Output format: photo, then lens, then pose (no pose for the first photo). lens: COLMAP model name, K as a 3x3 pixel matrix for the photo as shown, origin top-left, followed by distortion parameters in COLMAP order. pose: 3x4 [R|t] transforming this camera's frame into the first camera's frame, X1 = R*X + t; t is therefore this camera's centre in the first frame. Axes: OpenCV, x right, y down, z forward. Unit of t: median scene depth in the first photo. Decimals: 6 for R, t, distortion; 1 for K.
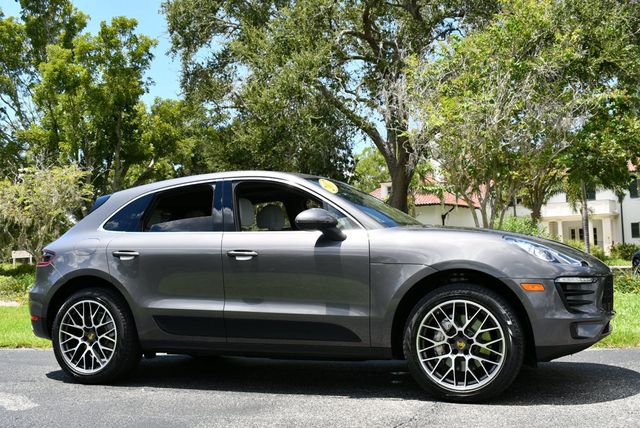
lens RADIAL K [[722.3, 0, 320.0], [0, 722.3, 214.0], [0, 0, 1]] dist [-0.092151, -0.002351]
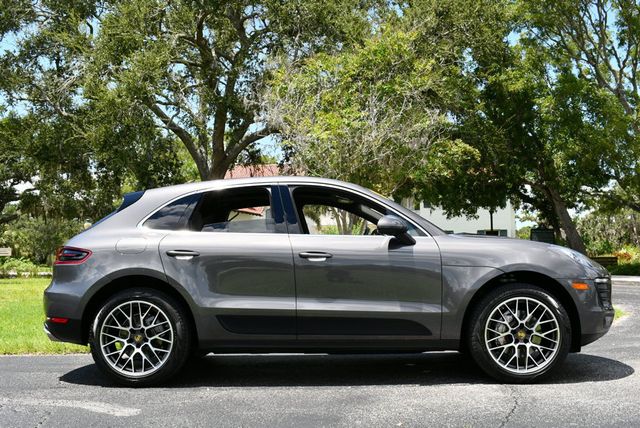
lens RADIAL K [[722.3, 0, 320.0], [0, 722.3, 214.0], [0, 0, 1]] dist [-0.092151, -0.002351]
pose [[0.939216, 0.034439, 0.341595, -0.478789], [-0.034041, 0.999395, -0.007164, 0.002217], [-0.341635, -0.004900, 0.939820, 0.004557]]
